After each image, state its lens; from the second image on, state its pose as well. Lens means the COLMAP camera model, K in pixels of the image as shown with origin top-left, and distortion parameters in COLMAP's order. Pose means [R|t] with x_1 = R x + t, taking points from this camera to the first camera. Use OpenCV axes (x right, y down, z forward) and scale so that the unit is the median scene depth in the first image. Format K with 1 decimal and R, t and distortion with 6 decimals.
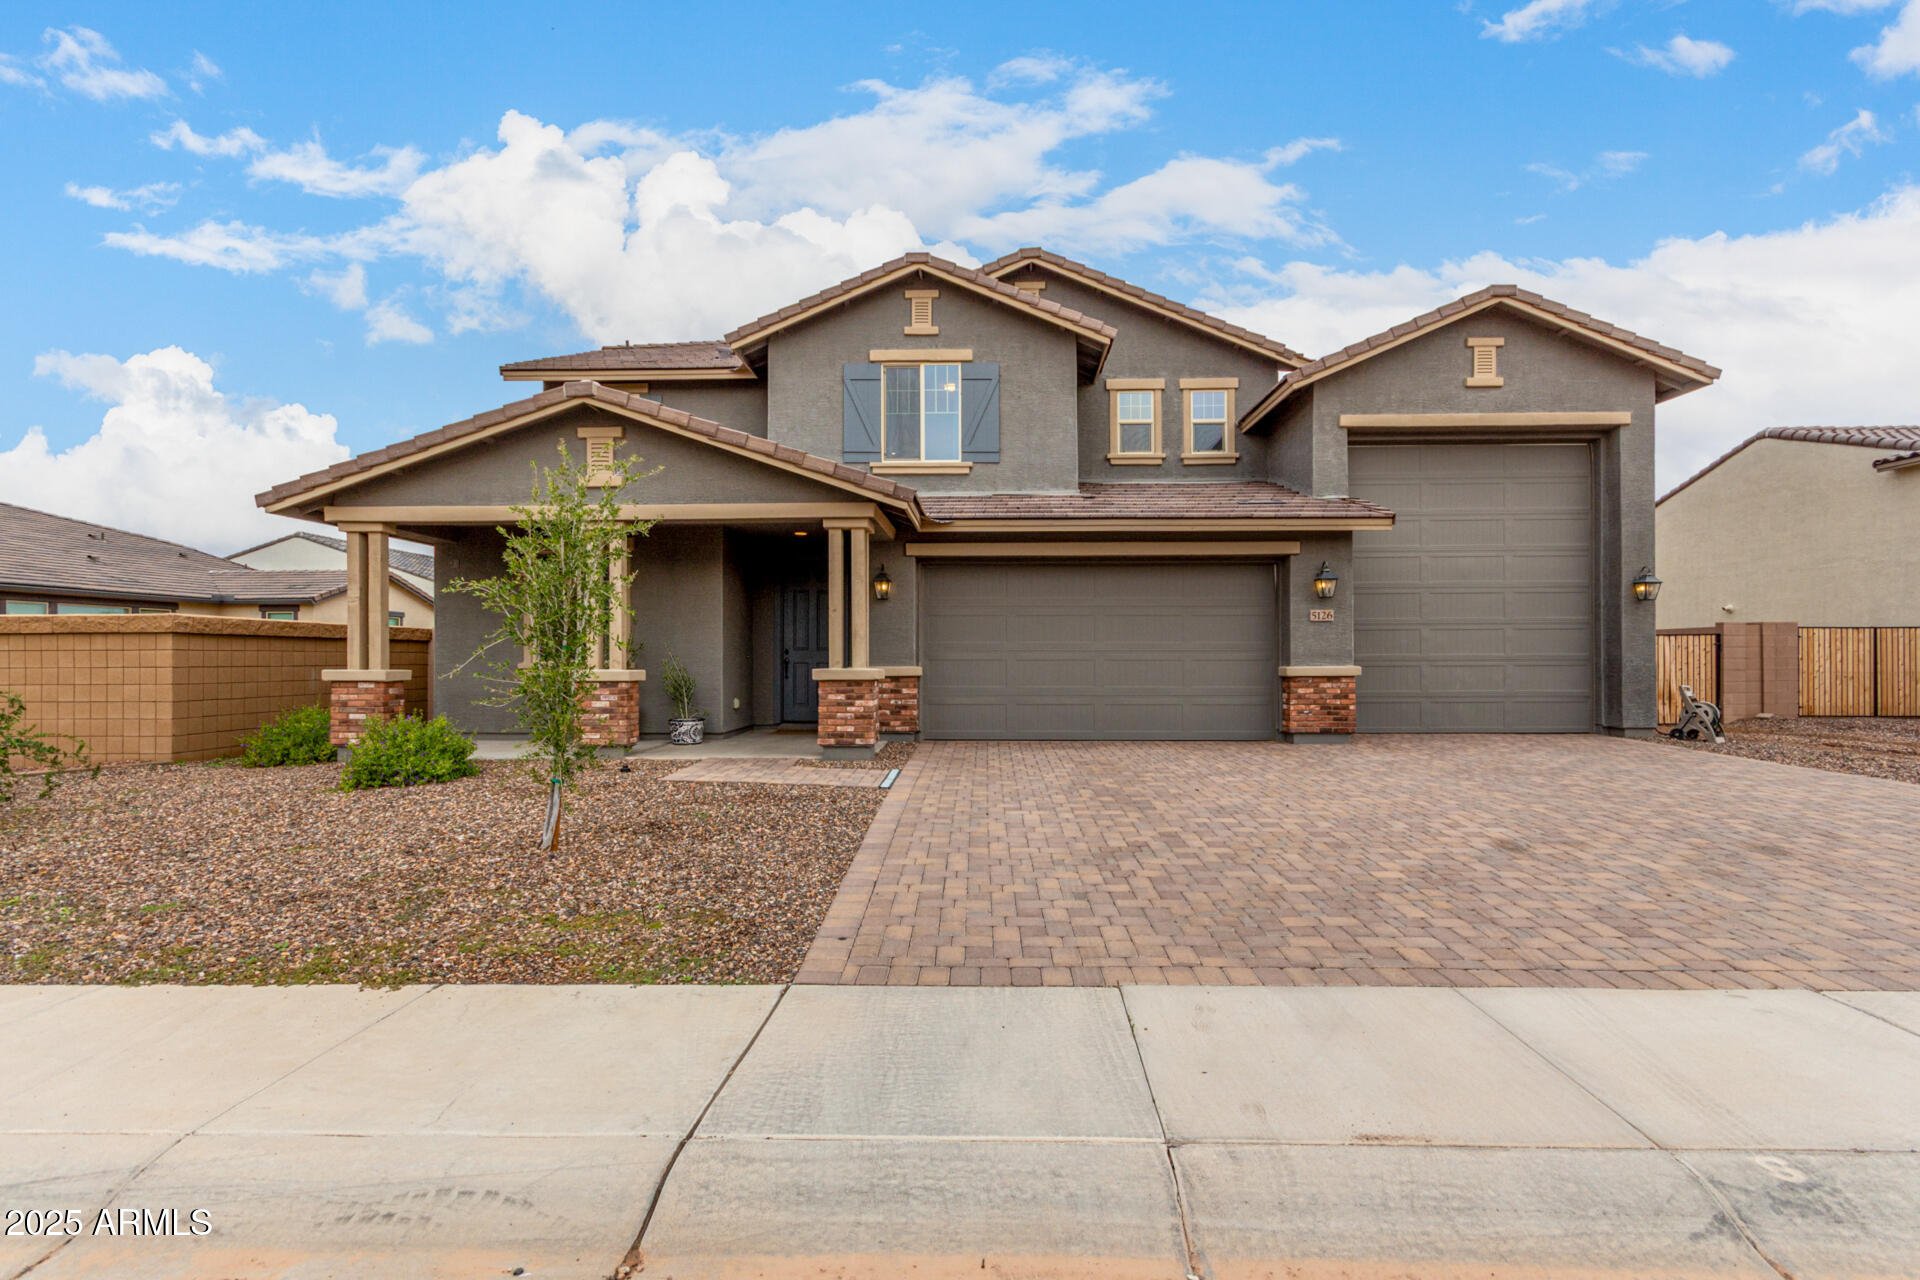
lens RADIAL K [[897.5, 0, 978.5], [0, 897.5, 649.1], [0, 0, 1]] dist [0.001606, 0.000722]
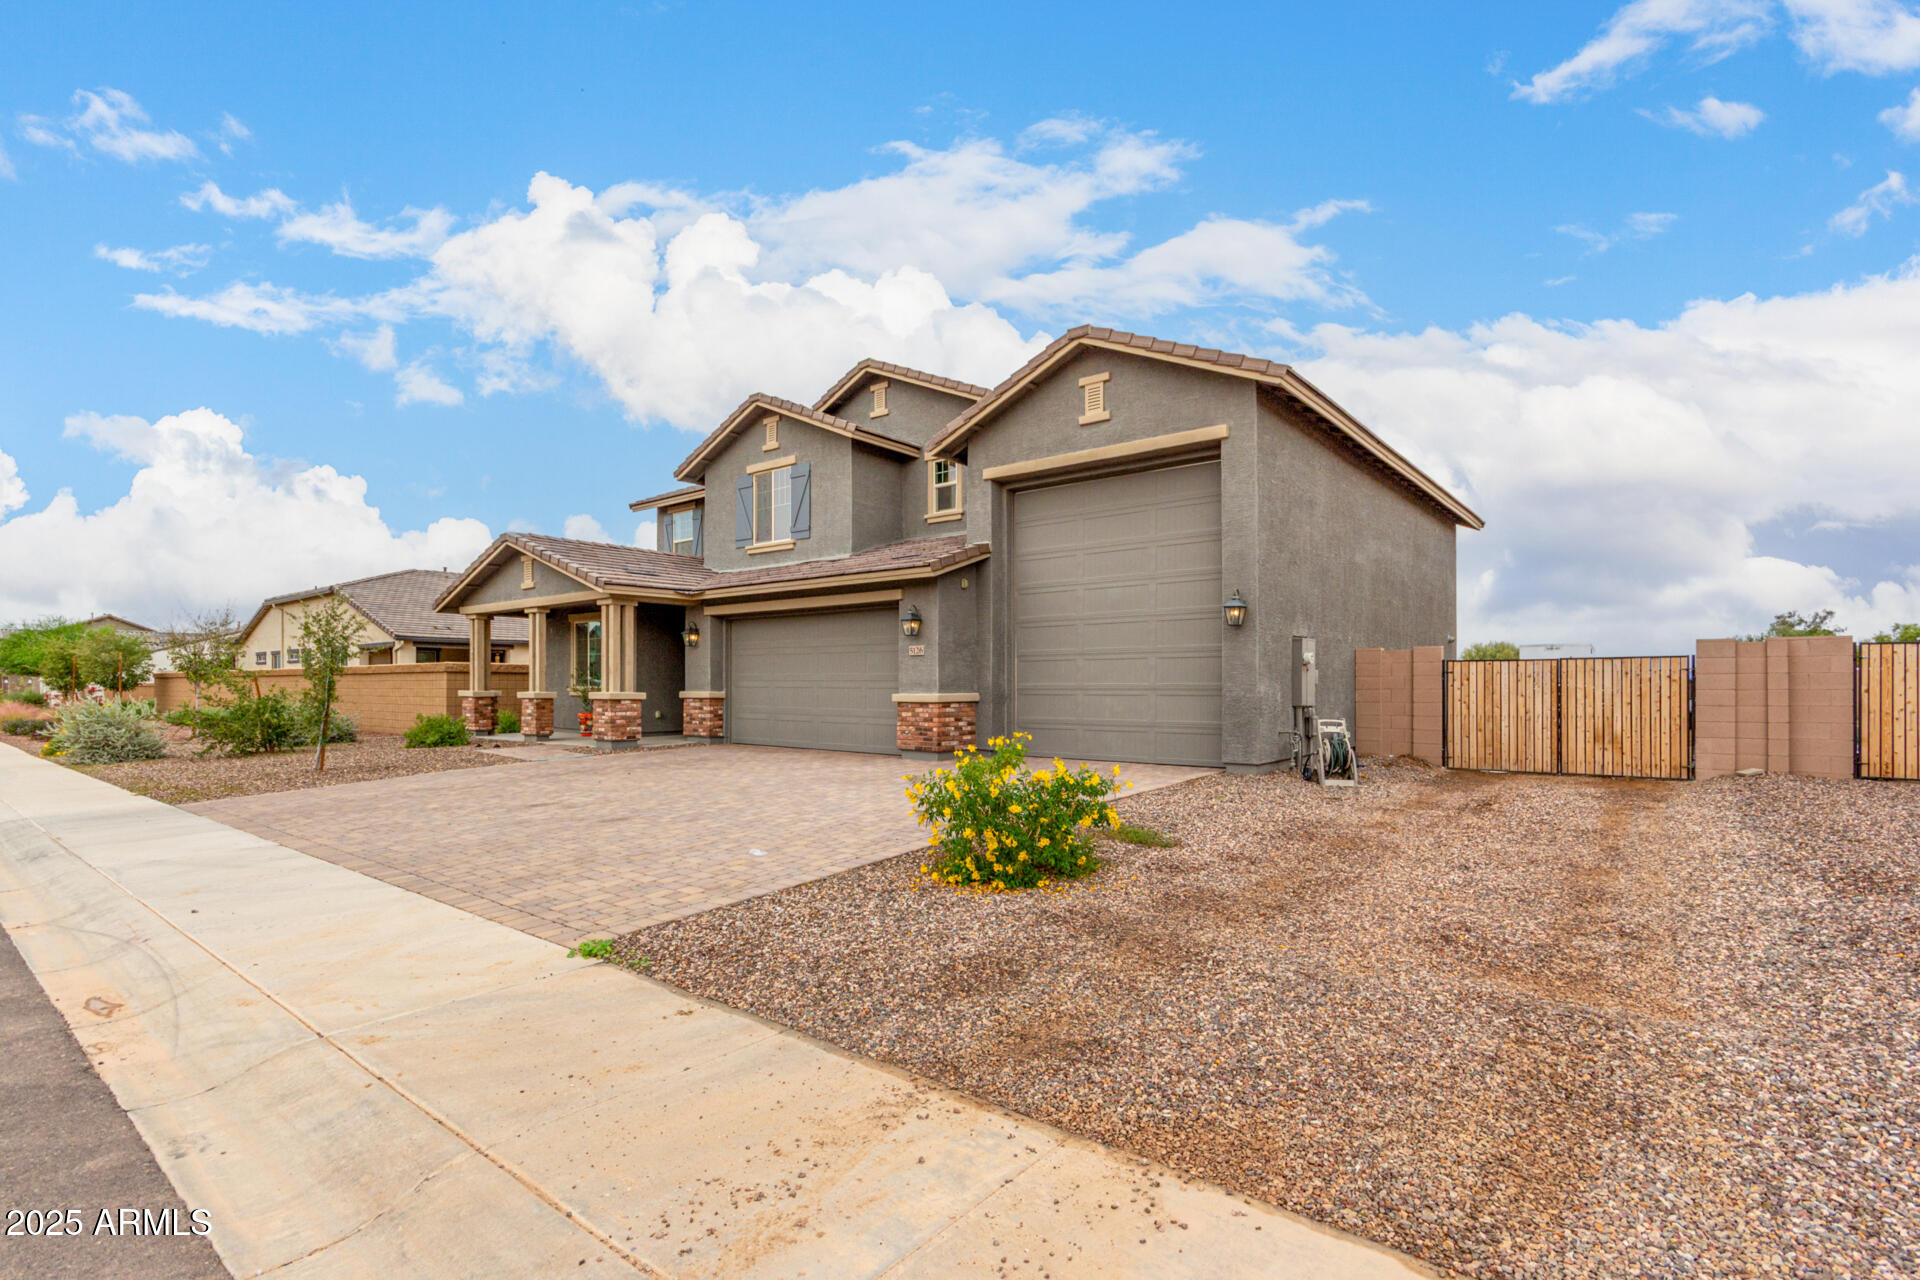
lens RADIAL K [[885.7, 0, 960.6], [0, 885.7, 677.1], [0, 0, 1]] dist [-0.000370, 0.000164]
pose [[0.797642, -0.002580, -0.603126, 1.008393], [0.003592, 0.999993, 0.000472, -0.002490], [0.603120, -0.002543, 0.797646, 0.096633]]
